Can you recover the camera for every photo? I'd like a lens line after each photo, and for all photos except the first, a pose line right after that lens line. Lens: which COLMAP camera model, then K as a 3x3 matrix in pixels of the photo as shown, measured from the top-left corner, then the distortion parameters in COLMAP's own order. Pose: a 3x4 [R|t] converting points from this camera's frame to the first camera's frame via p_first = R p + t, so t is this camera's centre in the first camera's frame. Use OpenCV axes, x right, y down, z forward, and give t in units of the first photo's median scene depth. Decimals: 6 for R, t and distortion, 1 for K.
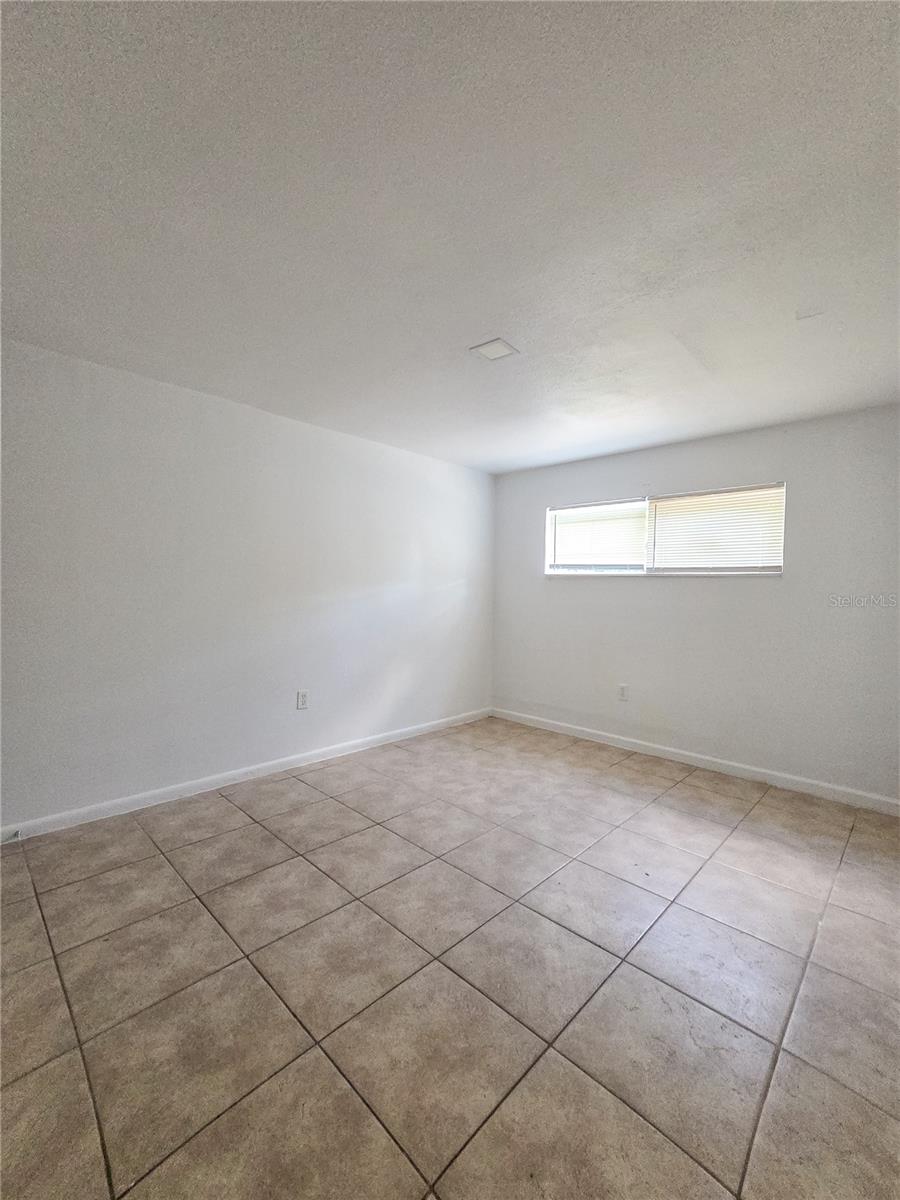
lens RADIAL K [[488.8, 0, 454.2], [0, 488.8, 602.4], [0, 0, 1]] dist [-0.012003, 0.000820]
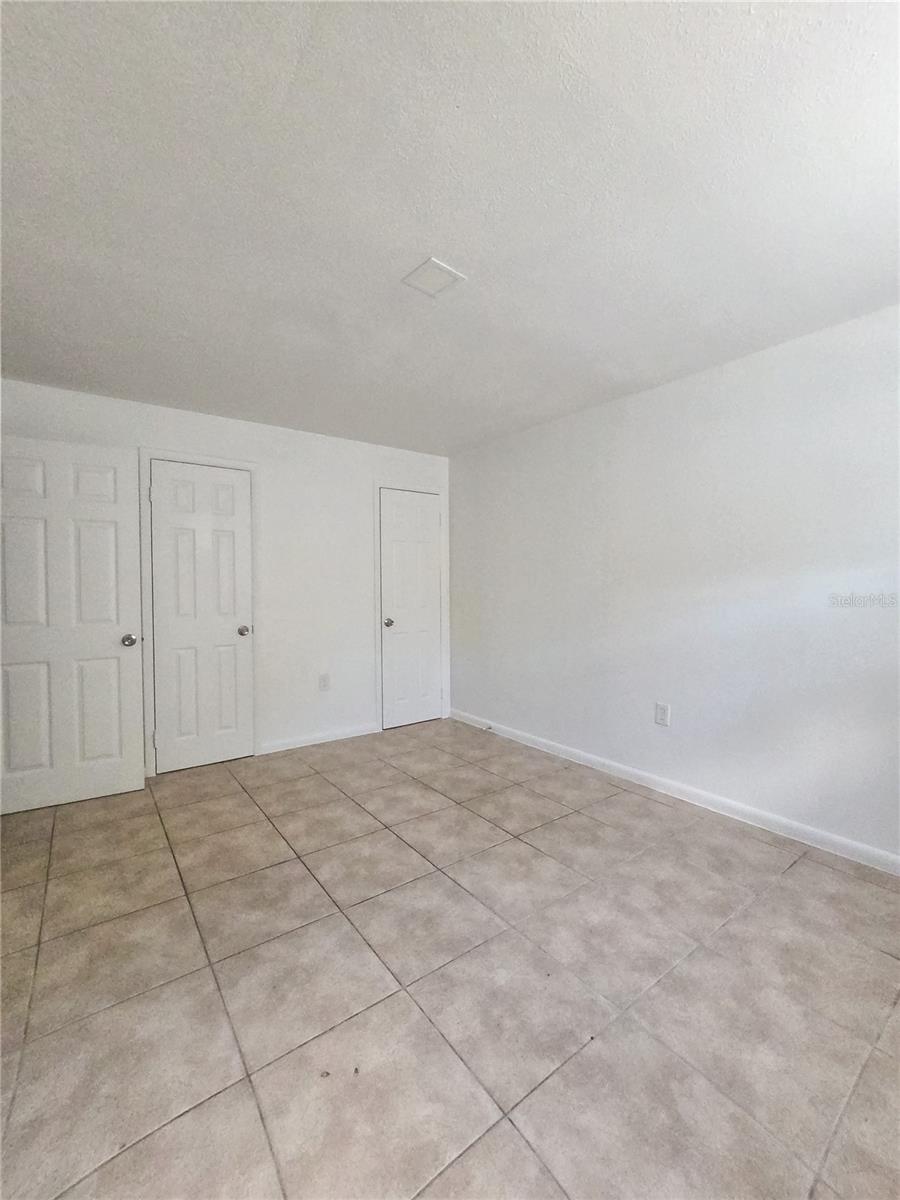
lens RADIAL K [[488.8, 0, 453.0], [0, 488.8, 597.9], [0, 0, 1]] dist [-0.012003, 0.000820]
pose [[-0.150030, 0.008100, -0.988648, 0.733953], [-0.026354, 0.999578, 0.012189, -0.003903], [0.988330, 0.027884, -0.149753, 0.965430]]
